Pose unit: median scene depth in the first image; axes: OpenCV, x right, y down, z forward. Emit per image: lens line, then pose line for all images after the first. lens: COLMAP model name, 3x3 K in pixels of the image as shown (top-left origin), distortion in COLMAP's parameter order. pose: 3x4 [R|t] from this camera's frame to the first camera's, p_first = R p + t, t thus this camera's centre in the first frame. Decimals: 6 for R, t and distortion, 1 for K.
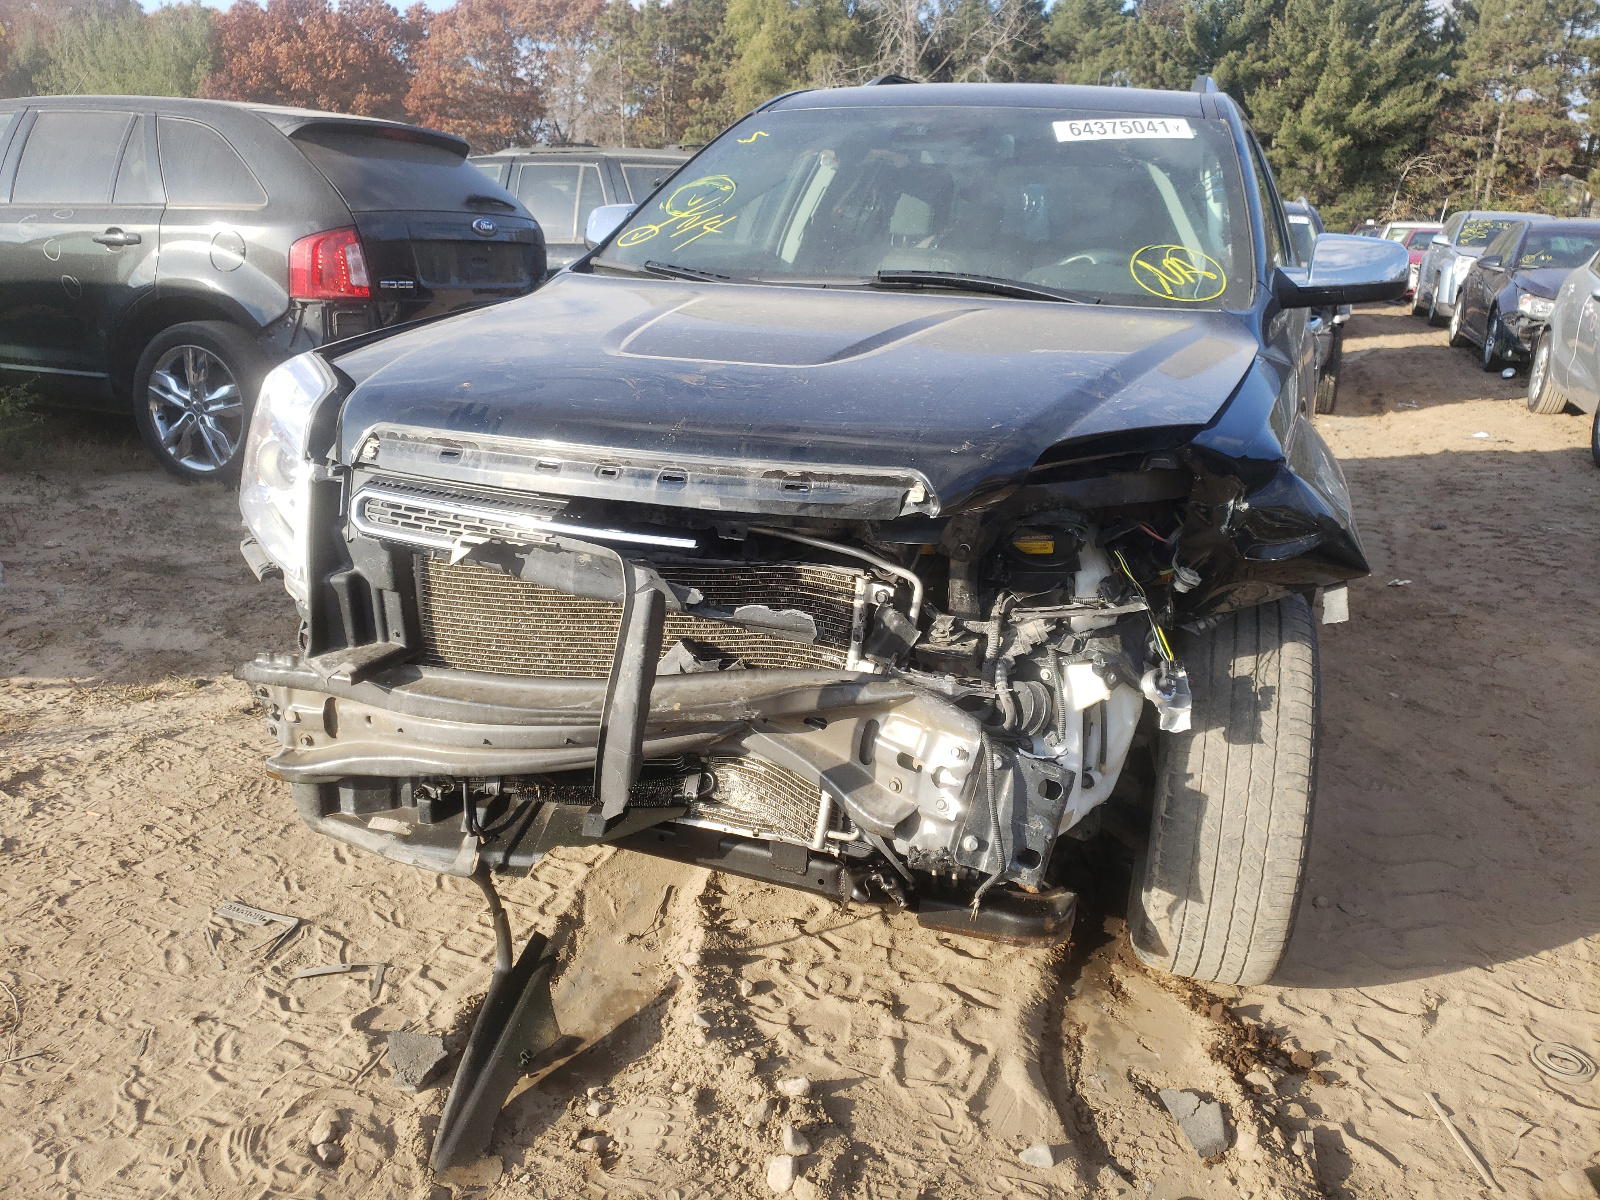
lens RADIAL K [[1336.2, 0, 793.0], [0, 1336.2, 603.4], [0, 0, 1]] dist [-0.002671, 0.048916]
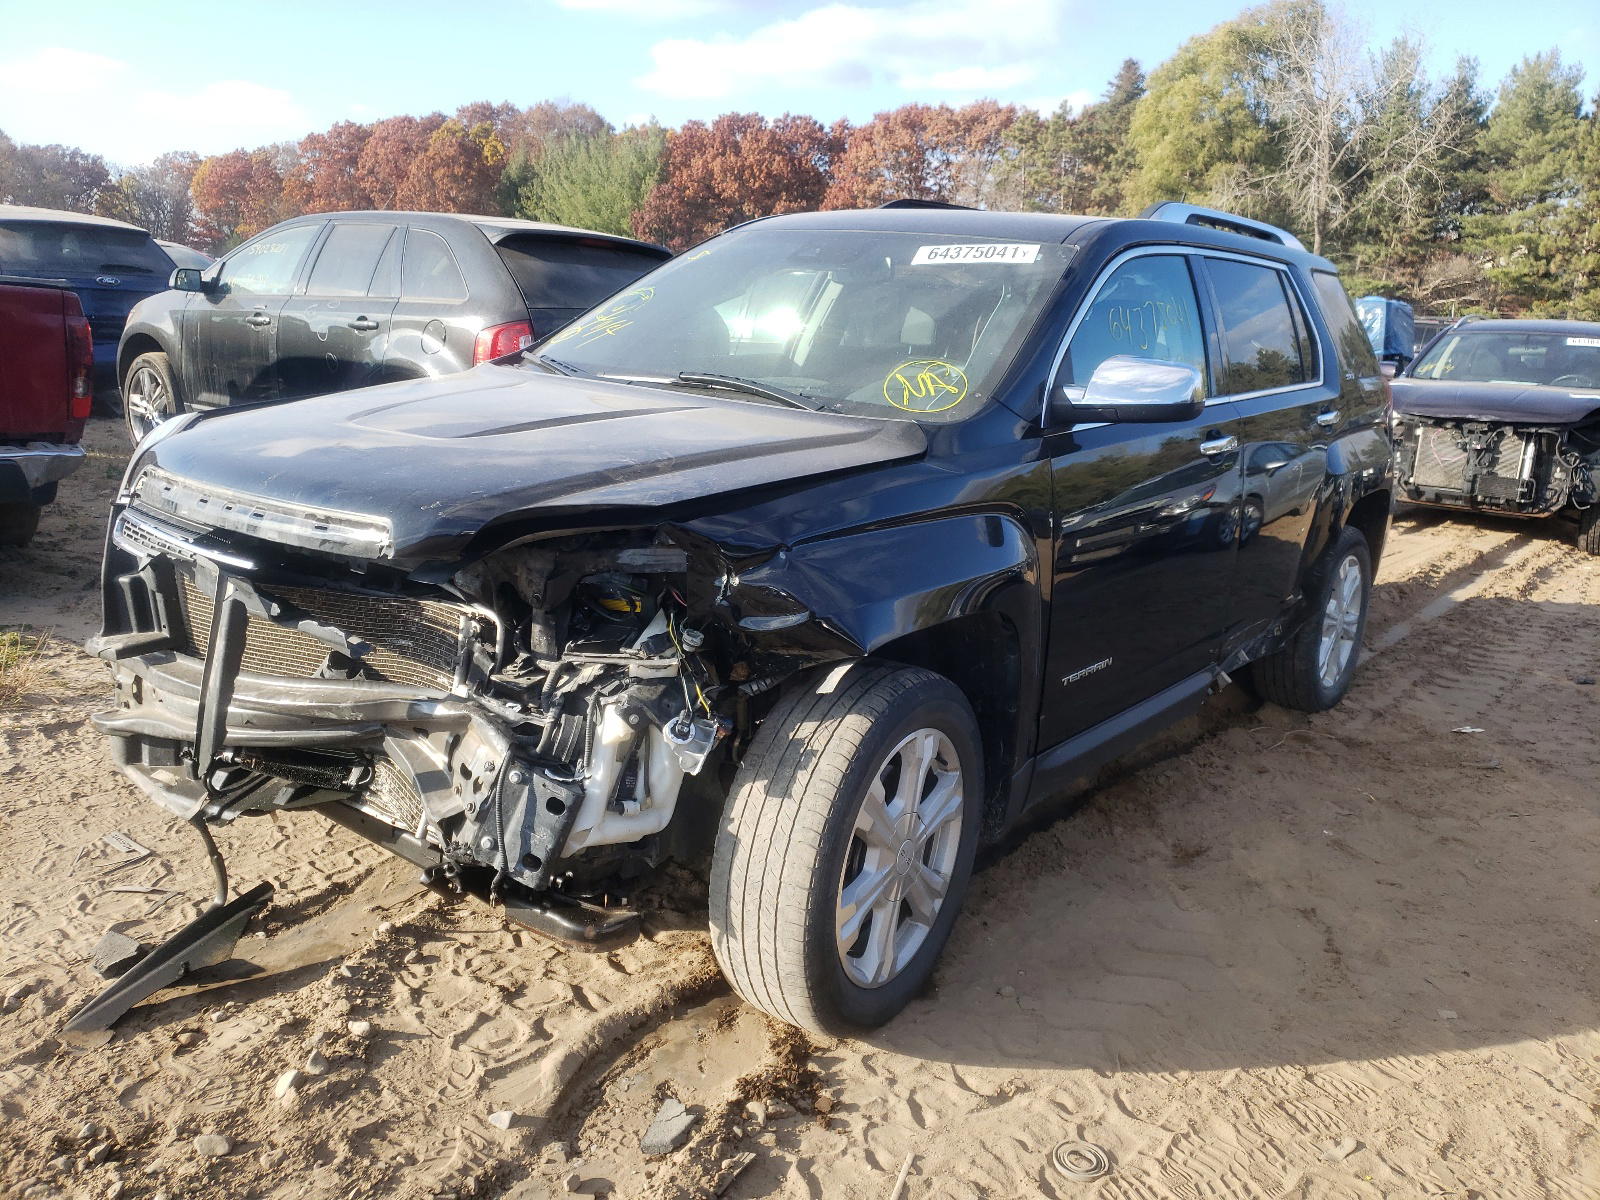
lens RADIAL K [[1336.2, 0, 793.9], [0, 1336.2, 605.9], [0, 0, 1]] dist [-0.002671, 0.048916]
pose [[0.951496, 0.093917, -0.292976, 0.344341], [-0.114097, 0.992080, -0.052529, 0.001097], [0.285723, 0.083409, 0.954676, -0.036095]]
